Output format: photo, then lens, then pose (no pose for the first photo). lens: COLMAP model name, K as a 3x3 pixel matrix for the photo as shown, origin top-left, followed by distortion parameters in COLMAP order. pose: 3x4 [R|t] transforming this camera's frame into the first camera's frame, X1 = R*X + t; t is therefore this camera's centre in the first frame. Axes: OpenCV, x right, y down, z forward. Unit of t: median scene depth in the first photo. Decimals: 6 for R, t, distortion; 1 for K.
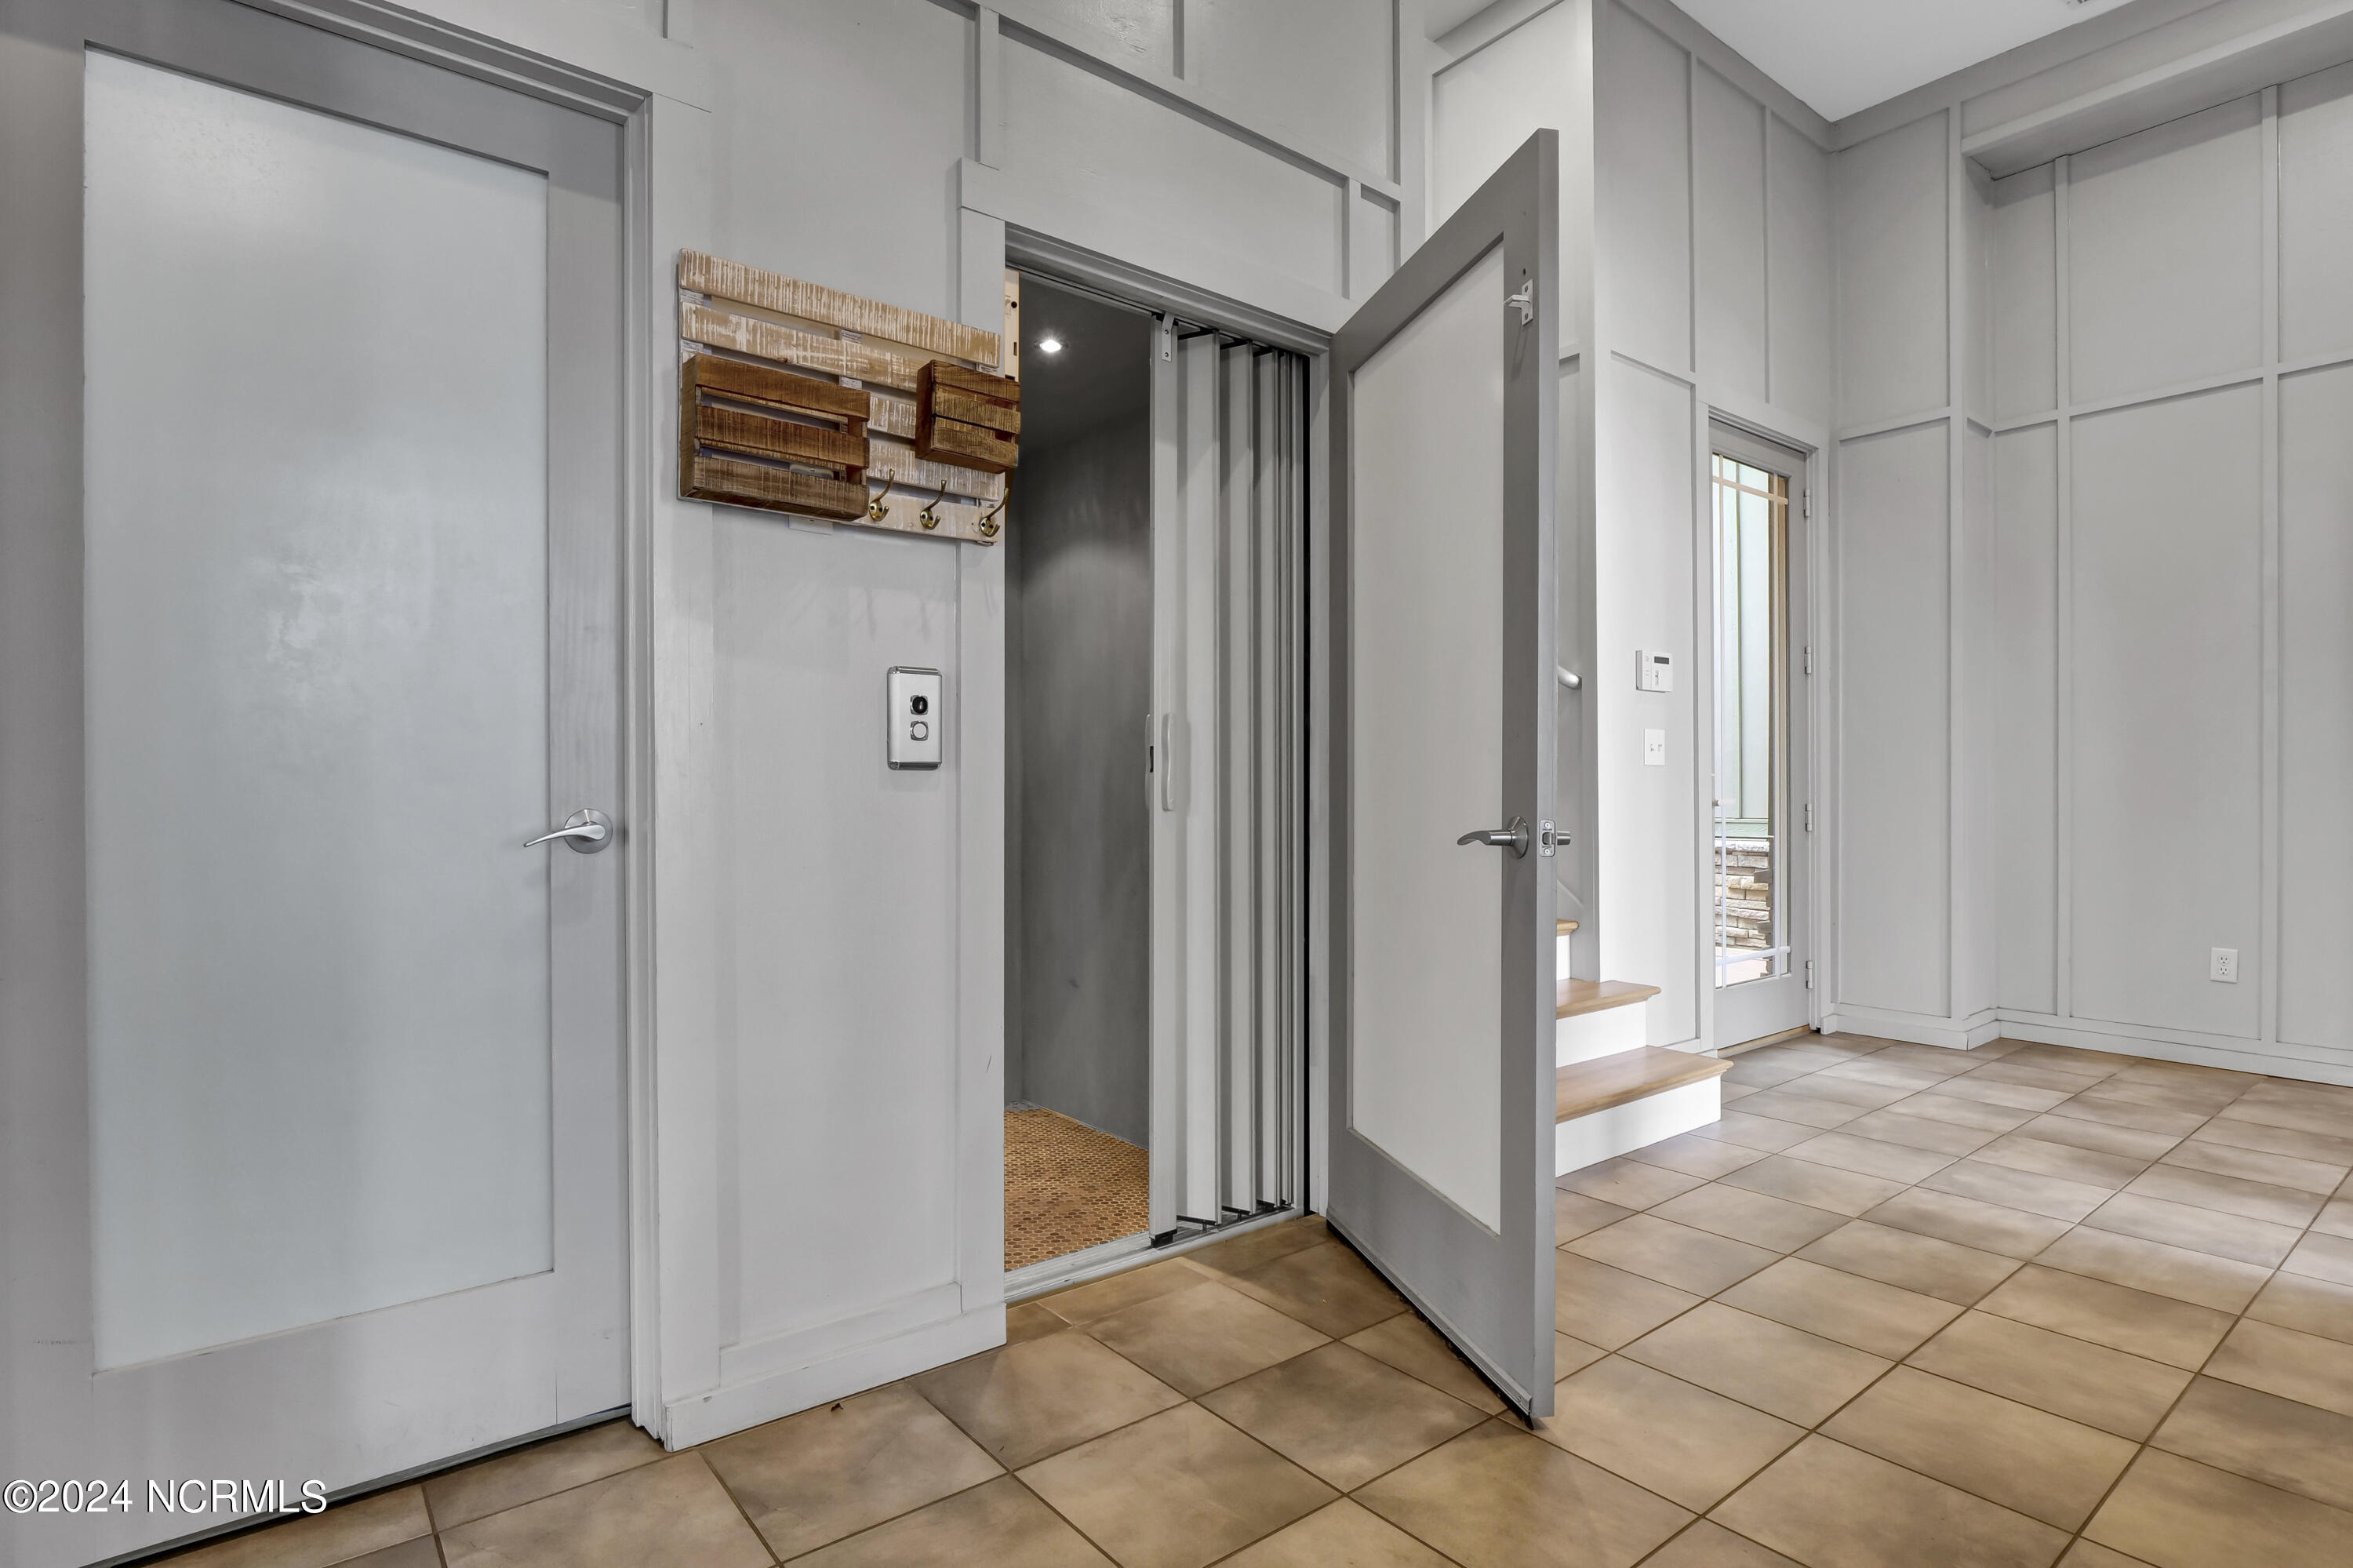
lens RADIAL K [[1172.4, 0, 1195.7], [0, 1172.4, 795.0], [0, 0, 1]] dist [-0.014767, -0.001203]
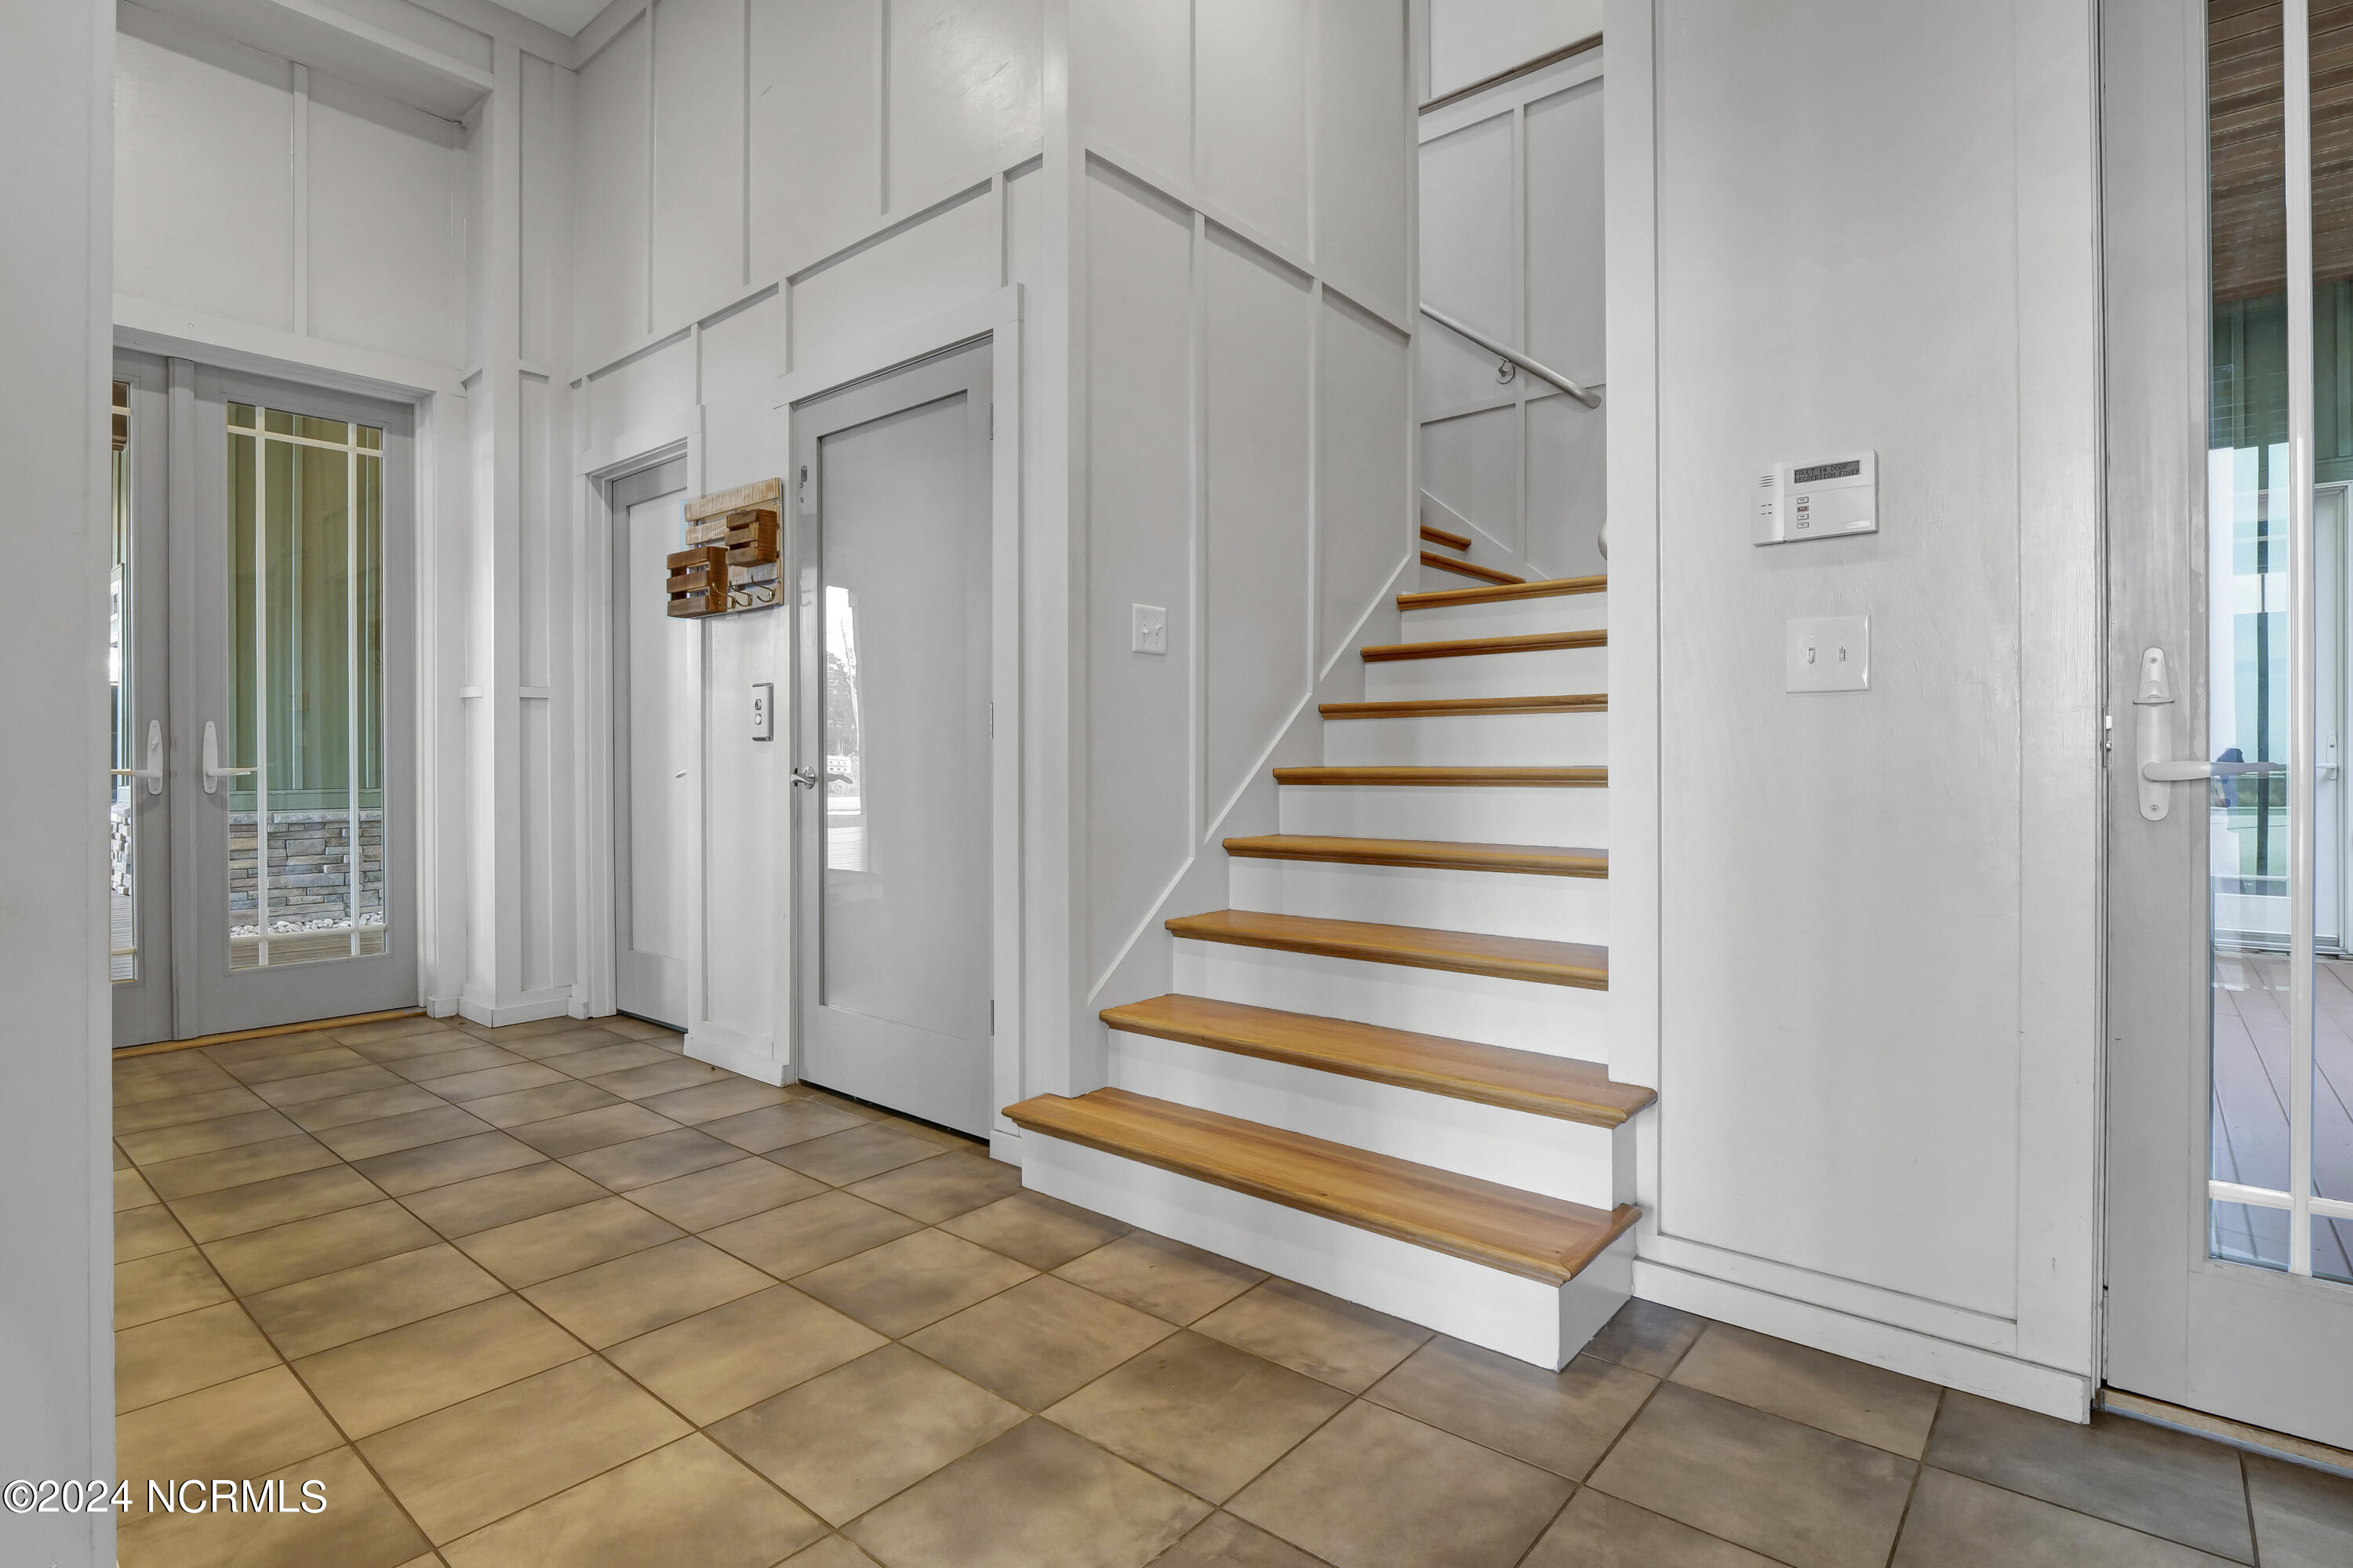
lens RADIAL K [[1172.4, 0, 1193.9], [0, 1172.4, 768.0], [0, 0, 1]] dist [-0.014767, -0.001203]
pose [[0.198098, 0.008914, -0.980142, 1.686330], [0.001341, 0.999955, 0.009365, 0.003172], [0.980181, -0.003169, 0.198077, 1.336953]]
